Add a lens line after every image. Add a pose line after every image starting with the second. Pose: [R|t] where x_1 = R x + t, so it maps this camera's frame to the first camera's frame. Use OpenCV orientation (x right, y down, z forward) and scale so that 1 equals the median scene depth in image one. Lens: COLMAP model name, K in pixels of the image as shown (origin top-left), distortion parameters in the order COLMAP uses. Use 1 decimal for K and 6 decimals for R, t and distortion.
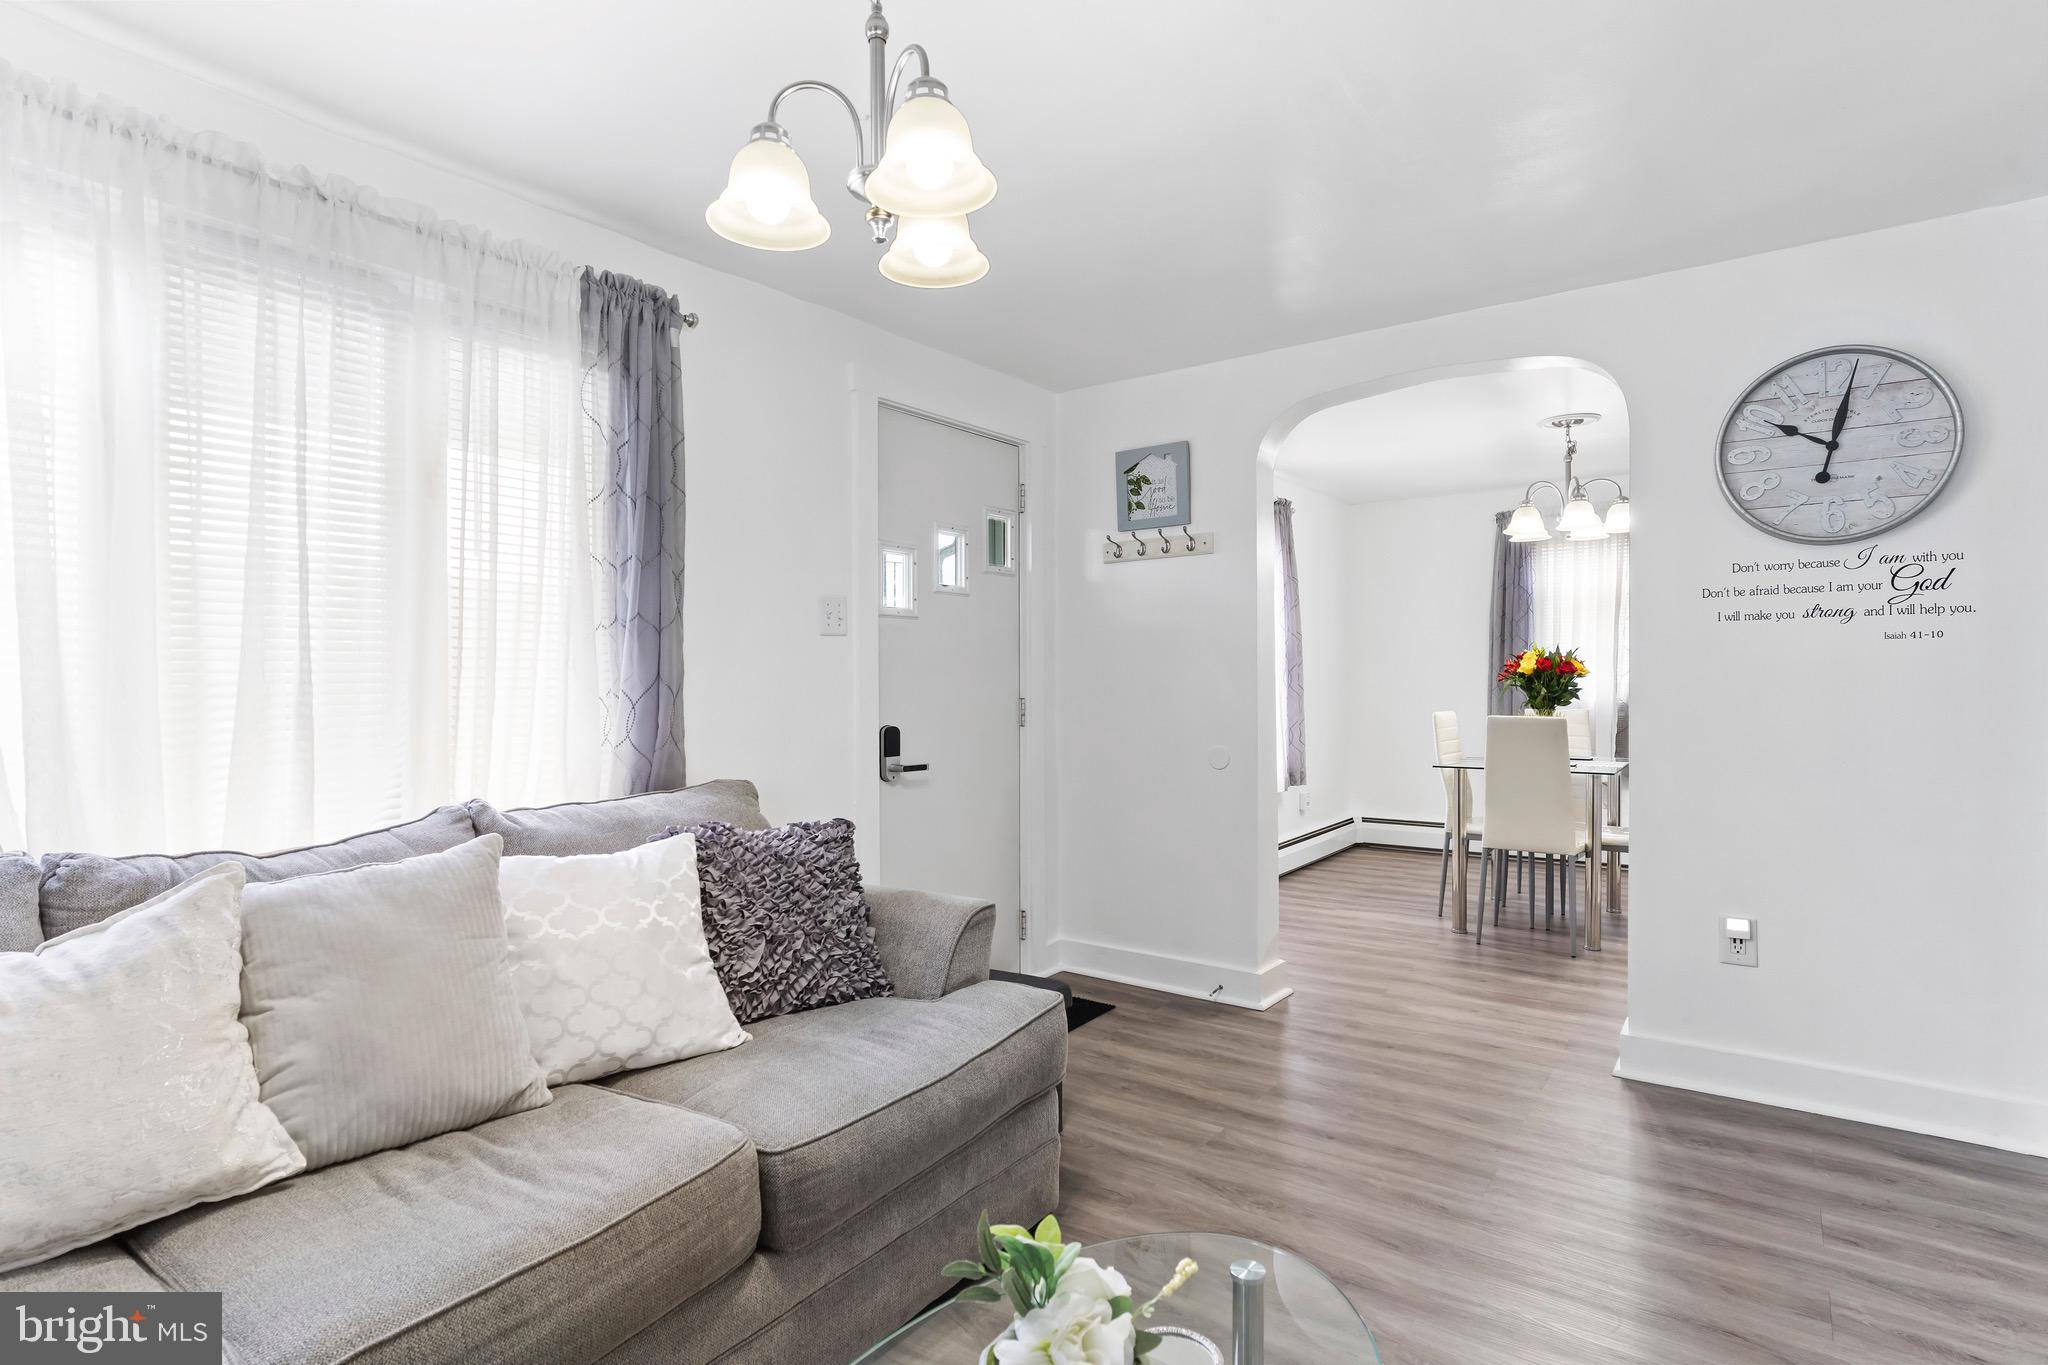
lens RADIAL K [[1057.1, 0, 1012.0], [0, 1057.1, 667.3], [0, 0, 1]] dist [-0.010182, 0.005907]
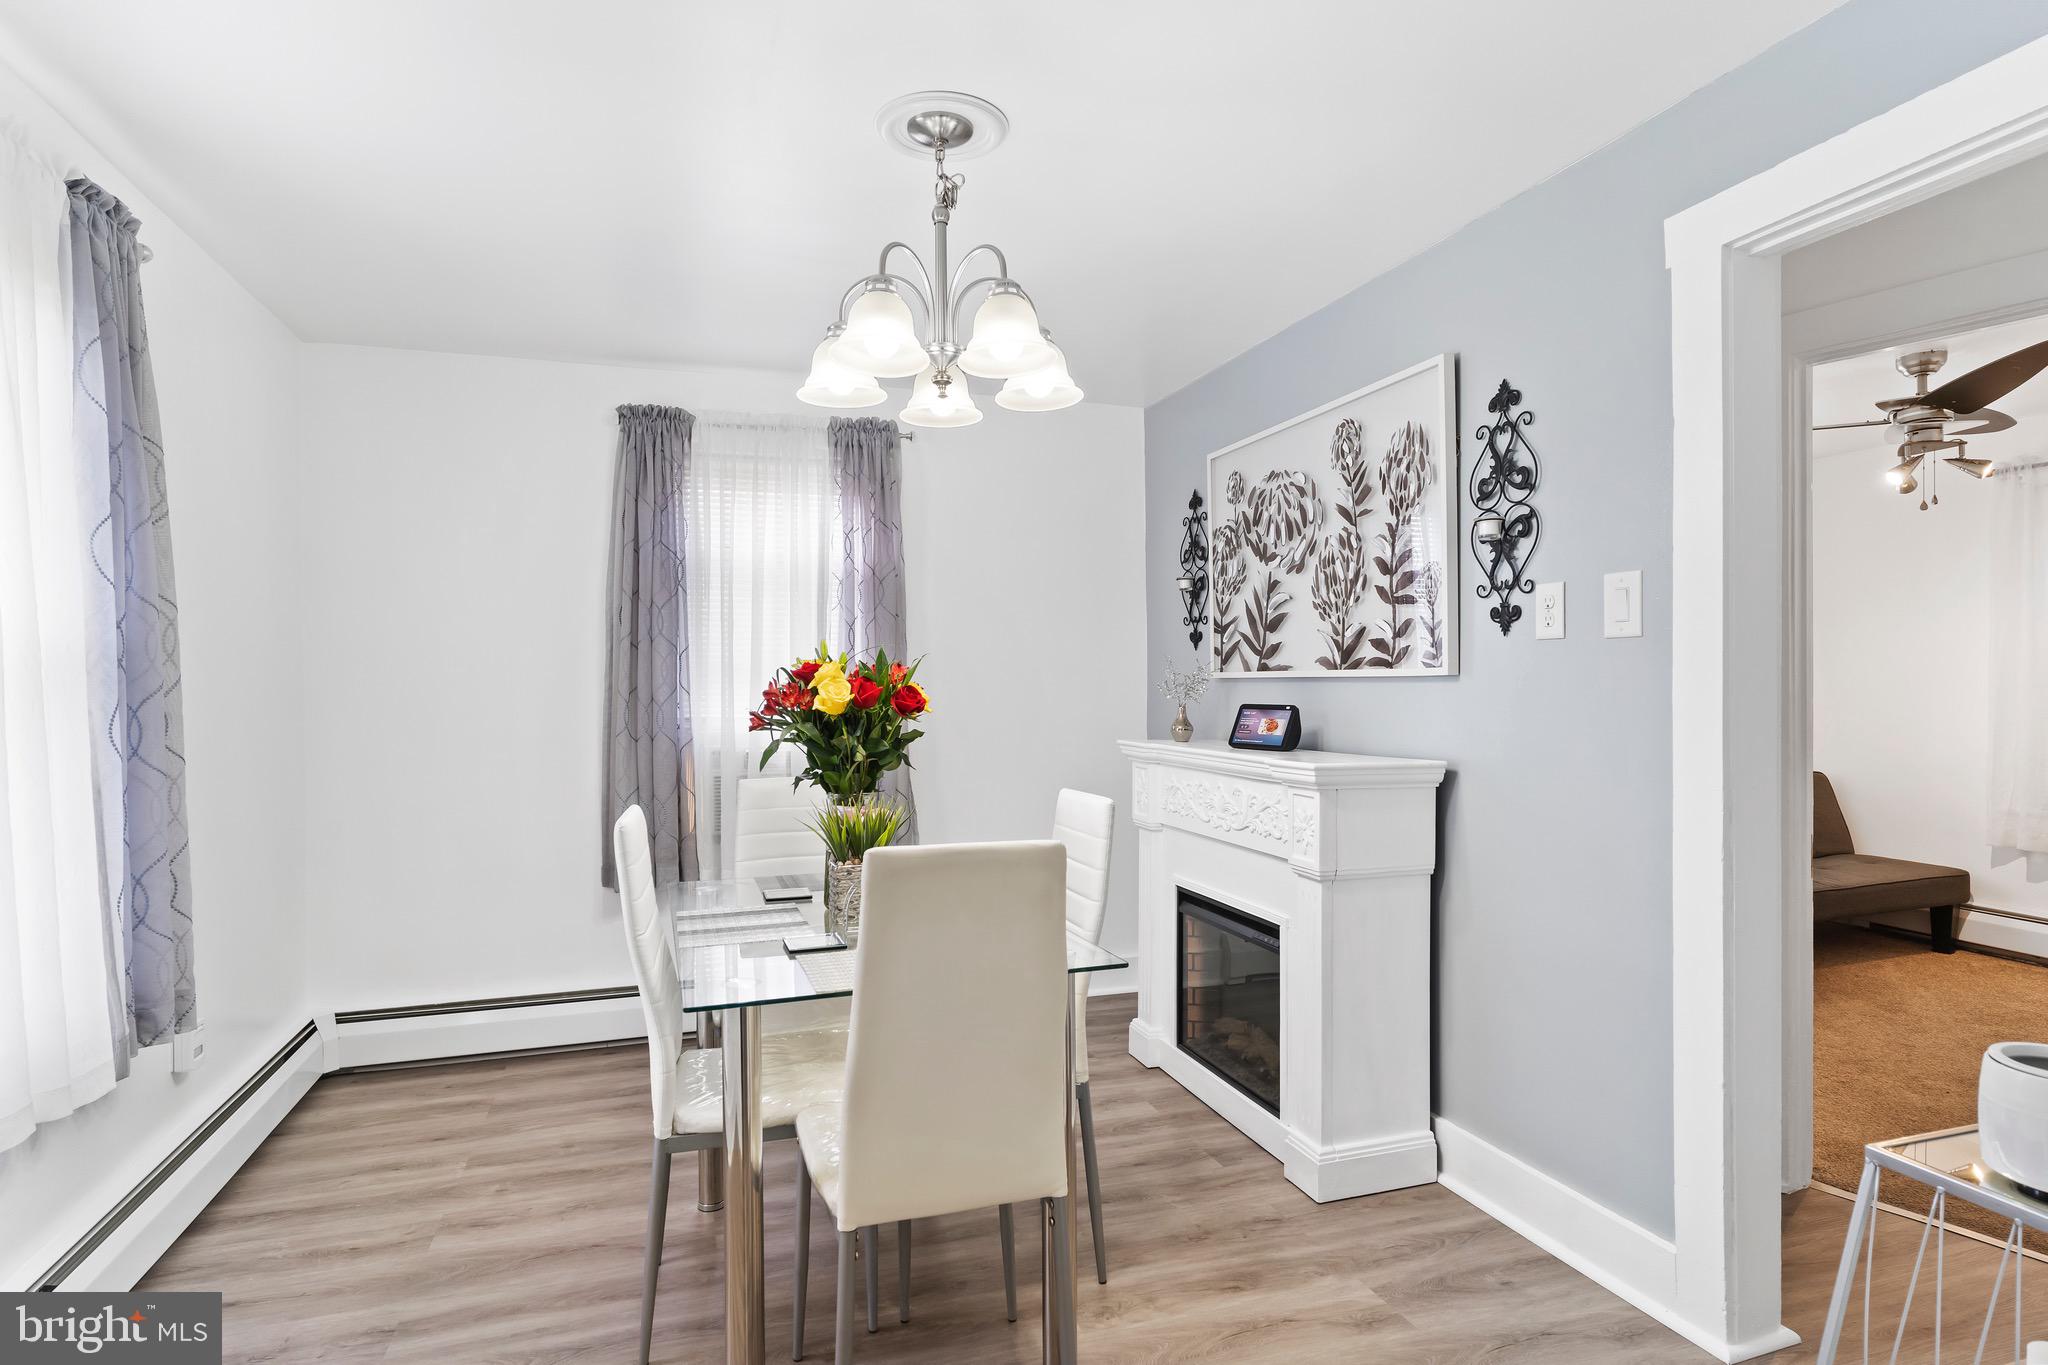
lens RADIAL K [[1057.1, 0, 1023.3], [0, 1057.1, 693.6], [0, 0, 1]] dist [-0.010182, 0.005907]
pose [[0.578078, -0.008753, 0.815935, 0.150621], [-0.001235, 0.999932, 0.011602, -0.005875], [-0.815981, -0.007714, 0.578028, 0.566287]]
